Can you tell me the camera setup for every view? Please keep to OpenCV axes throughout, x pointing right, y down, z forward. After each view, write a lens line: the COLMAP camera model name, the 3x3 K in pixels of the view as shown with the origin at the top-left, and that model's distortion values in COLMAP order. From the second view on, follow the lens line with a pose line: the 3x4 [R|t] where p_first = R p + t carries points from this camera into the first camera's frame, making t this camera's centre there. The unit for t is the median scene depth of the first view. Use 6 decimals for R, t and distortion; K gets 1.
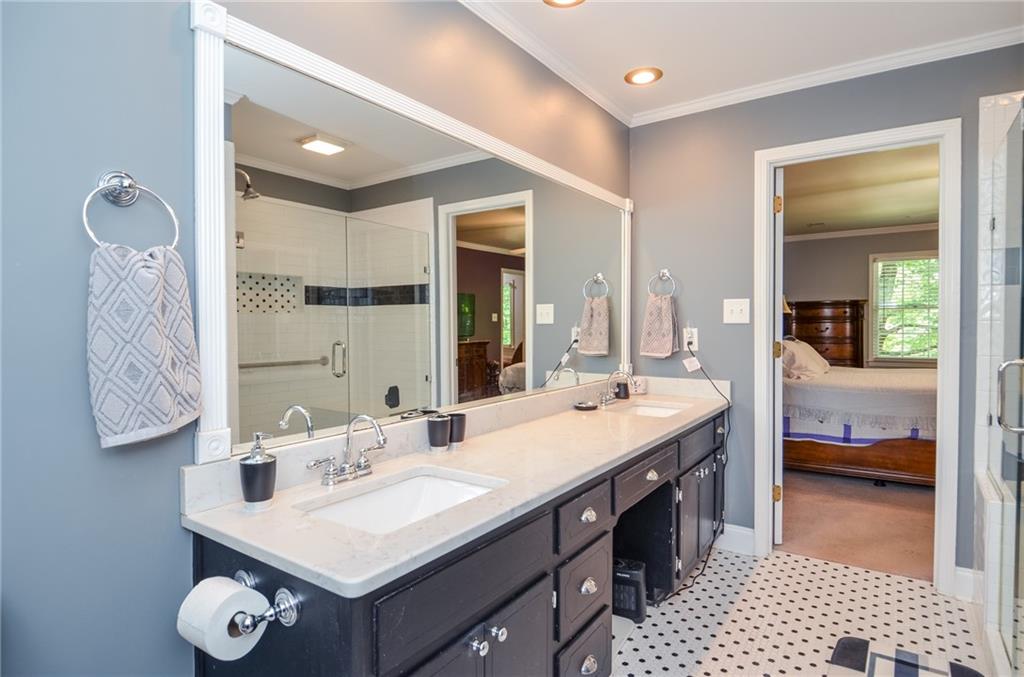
lens RADIAL K [[529.3, 0, 524.0], [0, 529.3, 333.3], [0, 0, 1]] dist [0.000457, -0.013864]
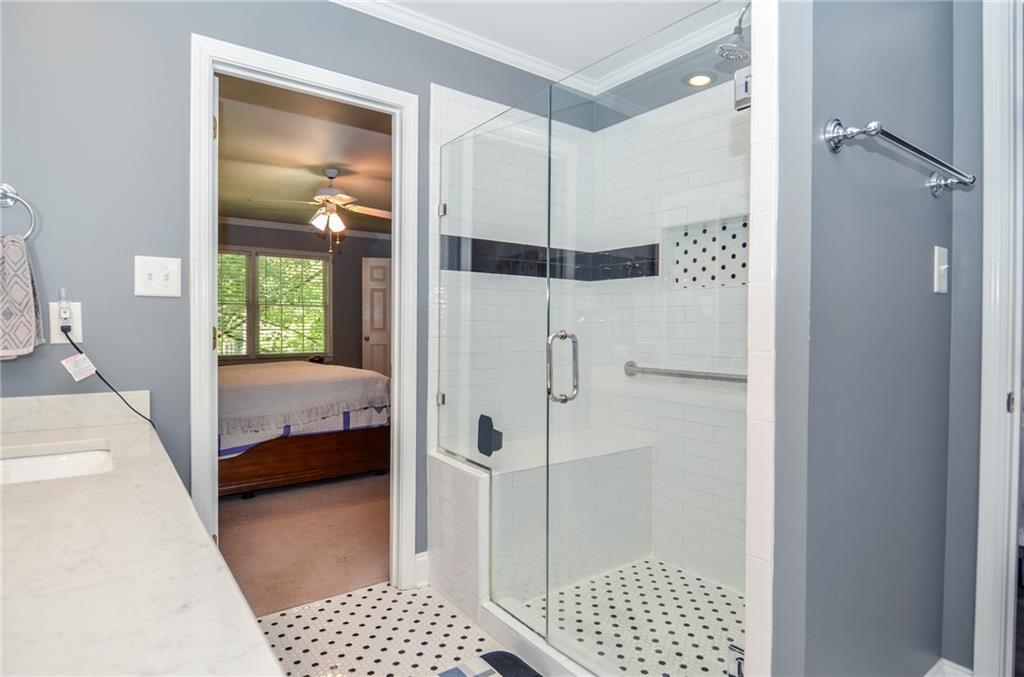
lens RADIAL K [[561.6, 0, 511.3], [0, 561.6, 332.2], [0, 0, 1]] dist [-0.001188, -0.000593]
pose [[0.332770, -0.002649, 0.943004, -0.081100], [0.009912, 0.999951, -0.000689, 0.027841], [-0.942956, 0.009576, 0.332780, 0.393105]]
